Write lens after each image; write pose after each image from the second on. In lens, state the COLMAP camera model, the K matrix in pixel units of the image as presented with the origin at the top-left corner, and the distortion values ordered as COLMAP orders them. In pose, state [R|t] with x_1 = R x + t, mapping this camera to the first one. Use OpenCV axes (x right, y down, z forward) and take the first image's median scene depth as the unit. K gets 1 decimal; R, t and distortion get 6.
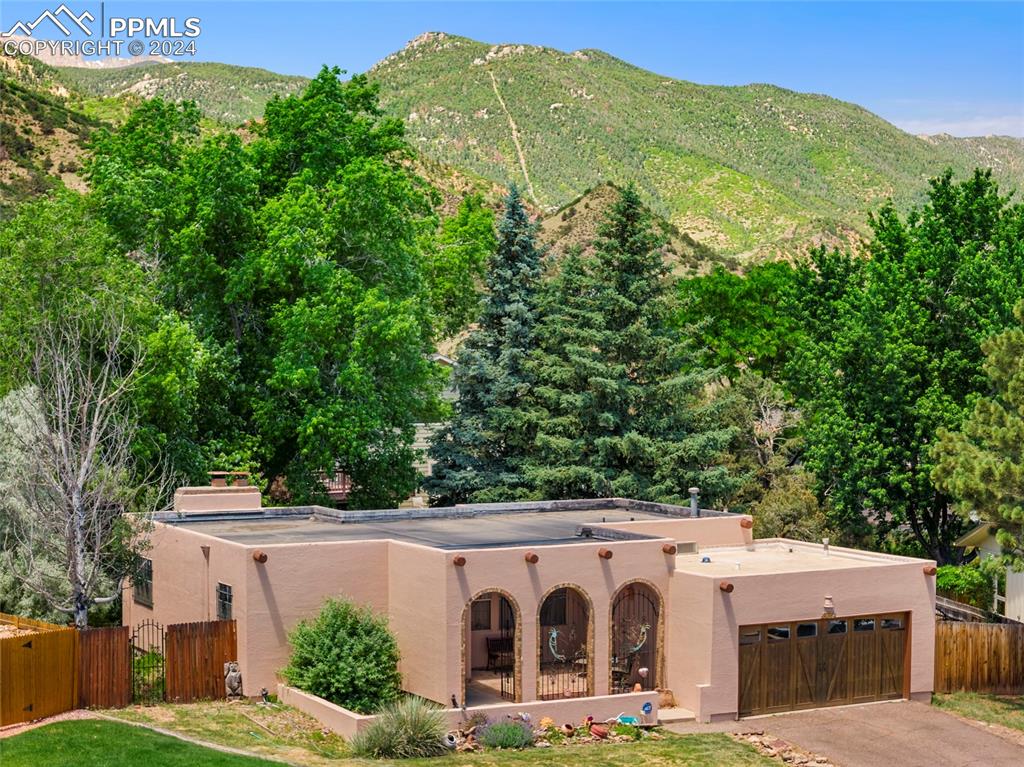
lens RADIAL K [[2059.5, 0, 512.0], [0, 2059.5, 383.5], [0, 0, 1]] dist [-0.280920, 1.757738]
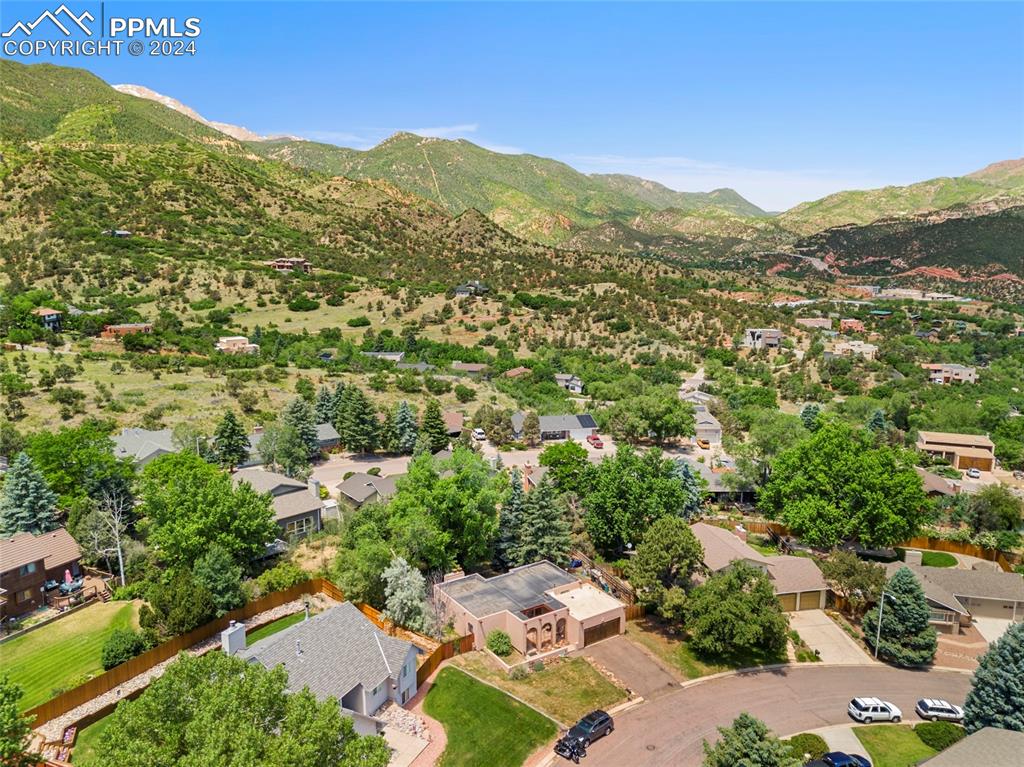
lens RADIAL K [[754.0, 0, 513.7], [0, 754.0, 388.0], [0, 0, 1]] dist [0.076914, -0.080850]
pose [[0.994445, -0.016835, 0.103905, -0.192721], [0.000039, 0.987186, 0.159575, -0.619017], [-0.105260, -0.158685, 0.981702, -0.511166]]
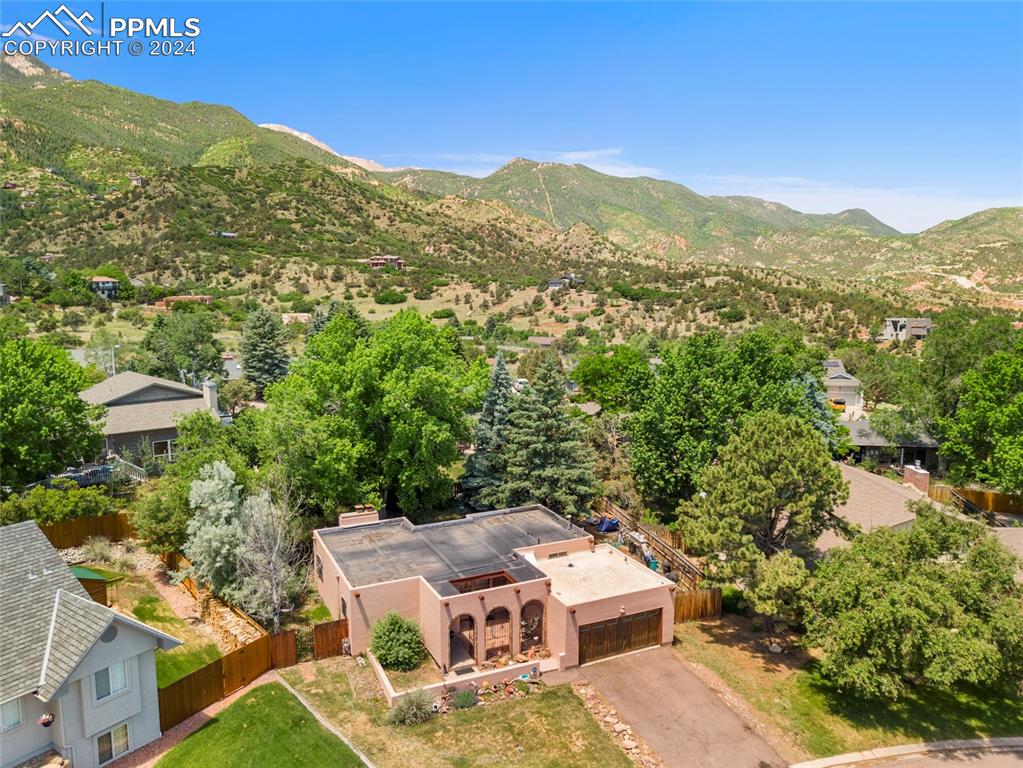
lens RADIAL K [[753.3, 0, 513.2], [0, 753.3, 388.5], [0, 0, 1]] dist [0.076914, -0.080850]
pose [[0.999004, 0.005769, -0.044238, 0.068104], [-0.000118, 0.991943, 0.126688, -0.208330], [0.044613, -0.126557, 0.990956, 0.213914]]
